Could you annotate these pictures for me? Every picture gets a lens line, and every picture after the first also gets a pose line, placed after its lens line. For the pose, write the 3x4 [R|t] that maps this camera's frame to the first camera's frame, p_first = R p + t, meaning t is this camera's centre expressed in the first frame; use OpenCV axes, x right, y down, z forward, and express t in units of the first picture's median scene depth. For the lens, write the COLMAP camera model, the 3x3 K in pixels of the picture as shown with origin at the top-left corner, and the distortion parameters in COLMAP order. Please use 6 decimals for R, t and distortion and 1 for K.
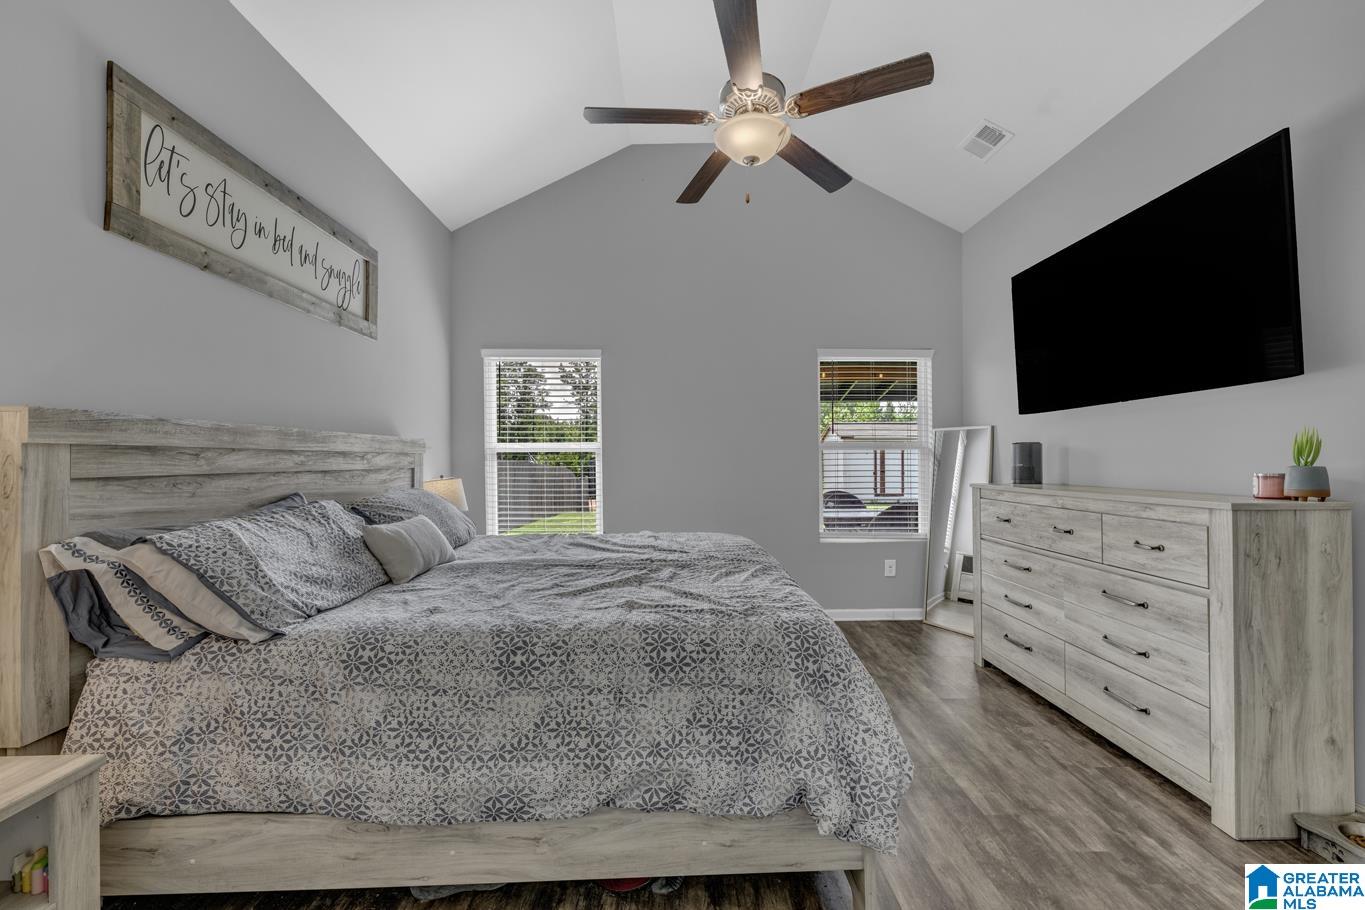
lens RADIAL K [[549.2, 0, 683.8], [0, 549.2, 457.9], [0, 0, 1]] dist [-0.001949, -0.000187]
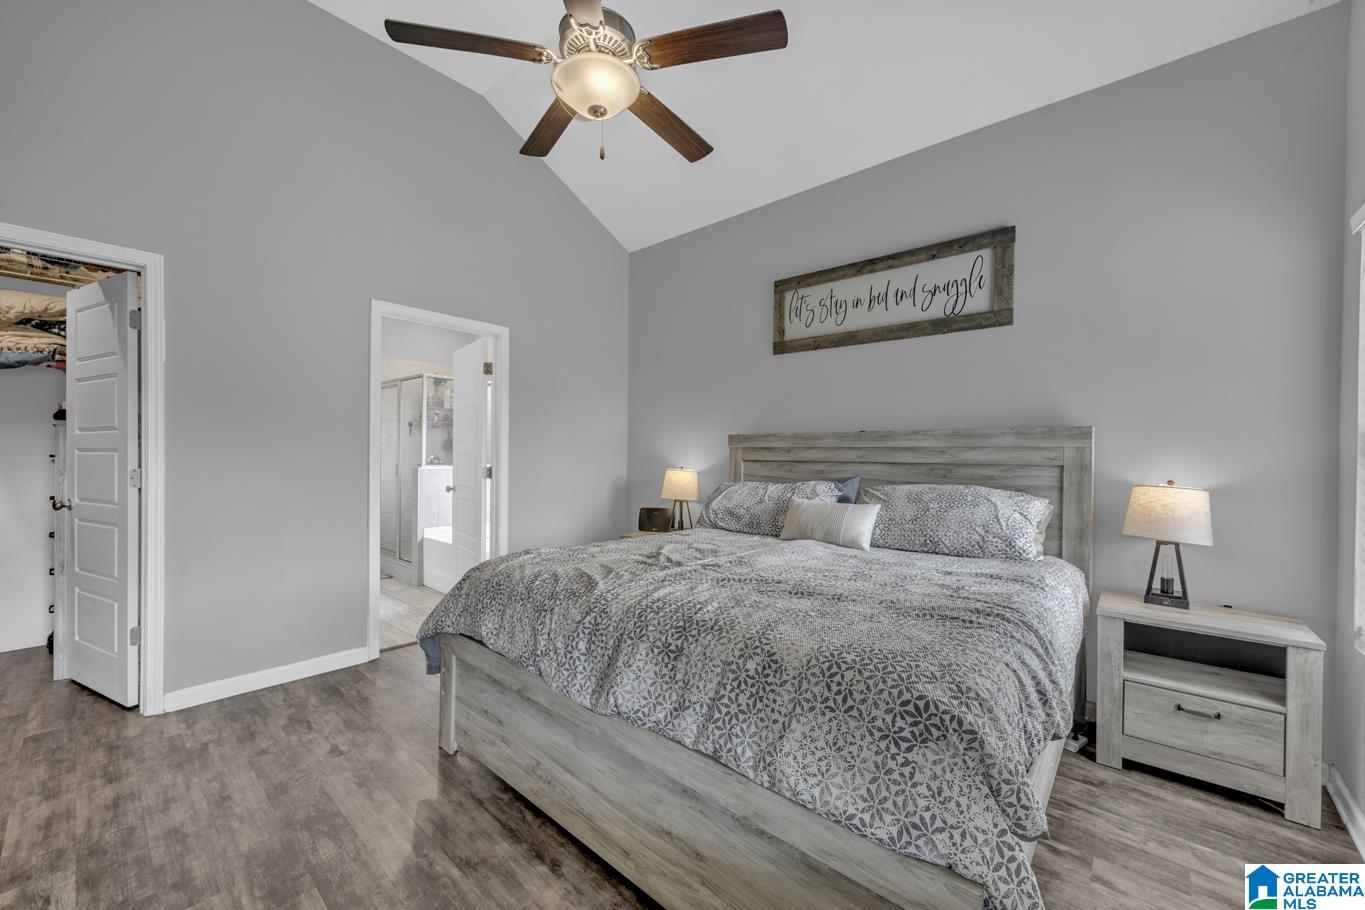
lens RADIAL K [[549.2, 0, 686.1], [0, 549.2, 452.1], [0, 0, 1]] dist [-0.001949, -0.000187]
pose [[-0.685340, 0.001492, -0.728222, 0.752169], [0.000971, 0.999999, 0.001134, -0.003698], [0.728222, 0.000070, -0.685341, 1.925509]]
